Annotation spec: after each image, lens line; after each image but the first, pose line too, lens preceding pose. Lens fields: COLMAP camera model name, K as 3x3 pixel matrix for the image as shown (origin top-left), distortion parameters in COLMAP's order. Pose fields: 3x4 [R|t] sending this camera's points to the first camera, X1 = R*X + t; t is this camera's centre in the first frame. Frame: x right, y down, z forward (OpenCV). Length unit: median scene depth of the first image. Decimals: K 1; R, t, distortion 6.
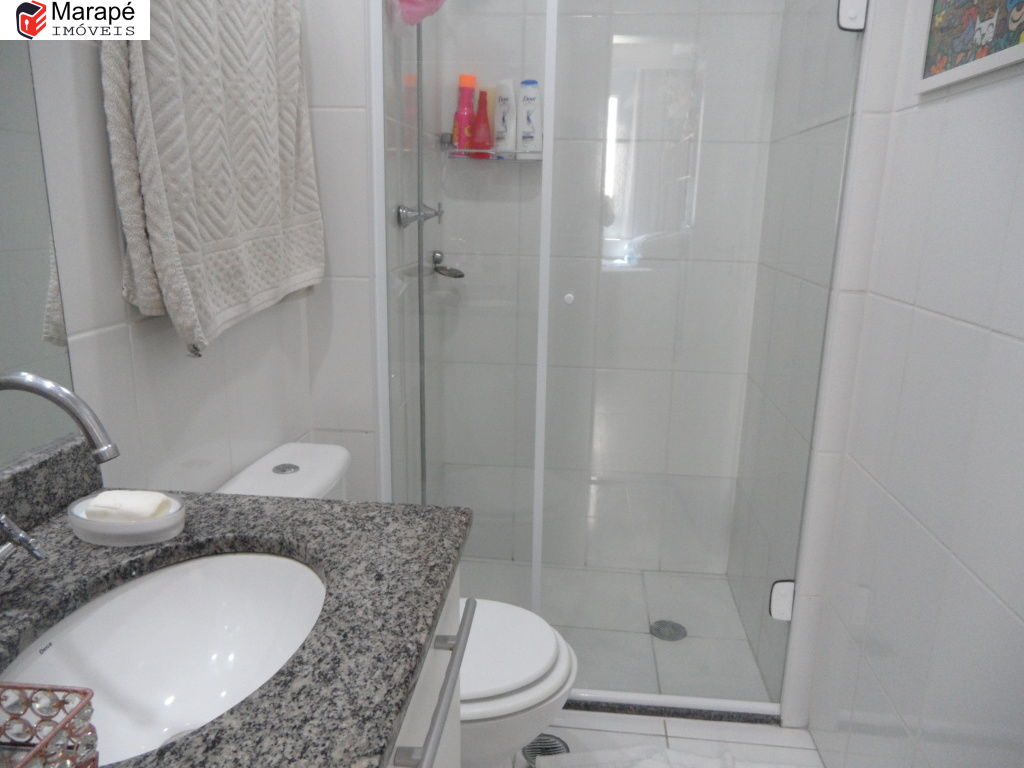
lens RADIAL K [[738.0, 0, 514.4], [0, 738.0, 381.4], [0, 0, 1]] dist [-0.031395, 0.049210]
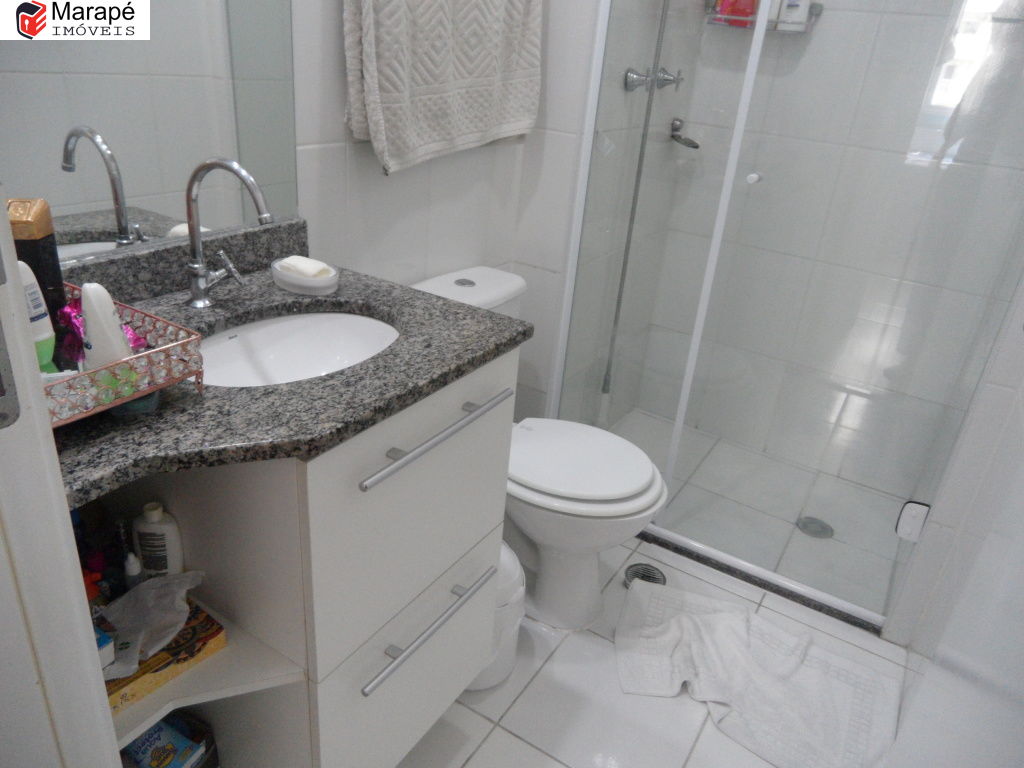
lens RADIAL K [[738.0, 0, 520.2], [0, 738.0, 377.7], [0, 0, 1]] dist [-0.031395, 0.049210]
pose [[0.900657, 0.239893, -0.362308, 0.321152], [-0.175271, 0.963519, 0.202266, 0.006288], [0.397613, -0.118670, 0.909847, -0.137167]]
